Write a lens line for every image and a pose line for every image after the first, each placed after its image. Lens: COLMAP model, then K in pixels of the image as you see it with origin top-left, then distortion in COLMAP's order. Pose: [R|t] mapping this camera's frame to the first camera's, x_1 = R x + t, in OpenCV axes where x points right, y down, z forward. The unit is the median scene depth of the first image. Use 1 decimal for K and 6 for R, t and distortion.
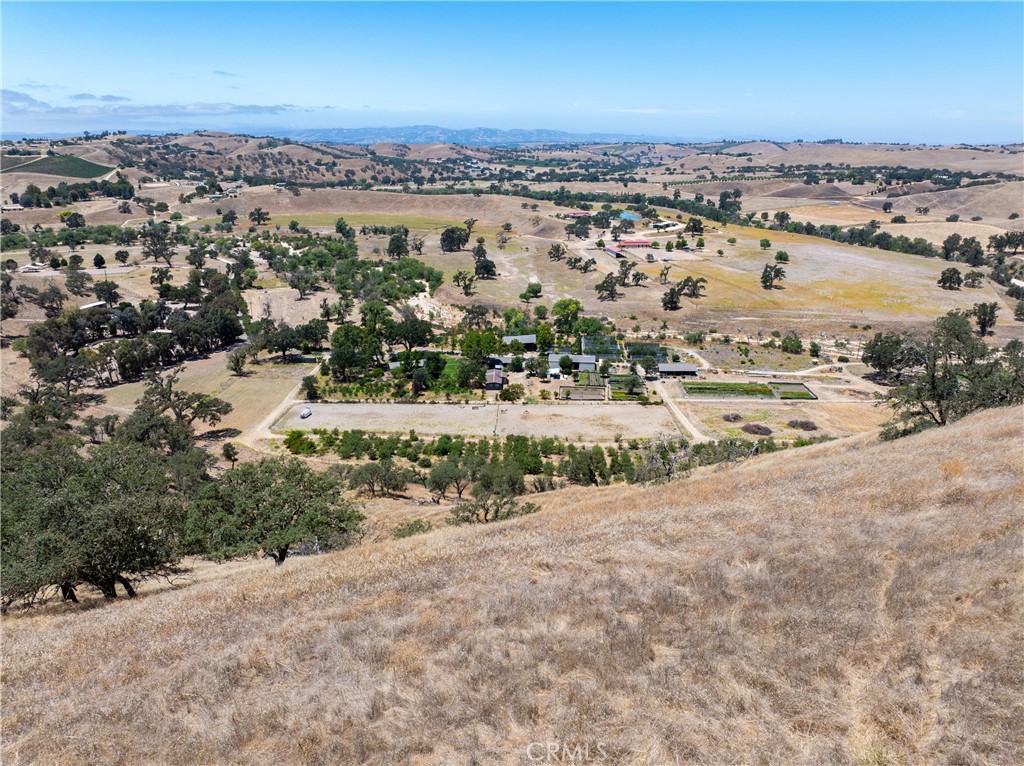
lens RADIAL K [[720.7, 0, 516.2], [0, 720.7, 384.0], [0, 0, 1]] dist [-0.046489, 0.020404]
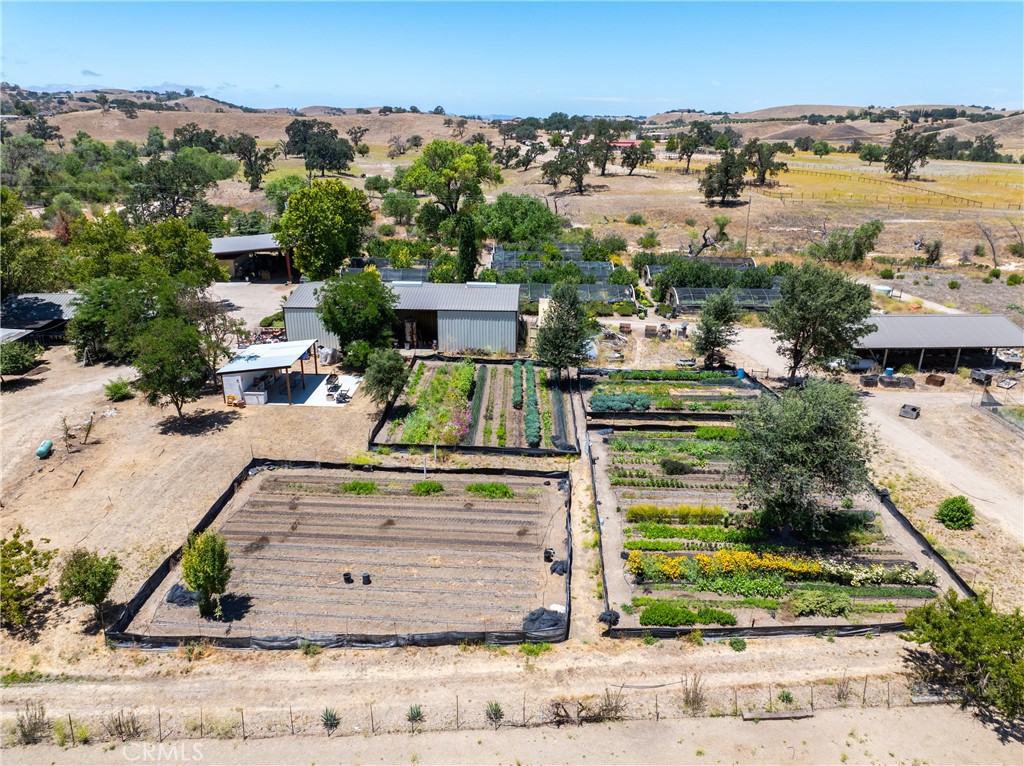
lens RADIAL K [[720.7, 0, 517.0], [0, 720.7, 383.2], [0, 0, 1]] dist [-0.046489, 0.020404]
pose [[0.998367, -0.013926, 0.055394, 0.043952], [0.013187, 0.999819, 0.013685, -0.005577], [-0.055575, -0.012932, 0.998371, 0.358323]]
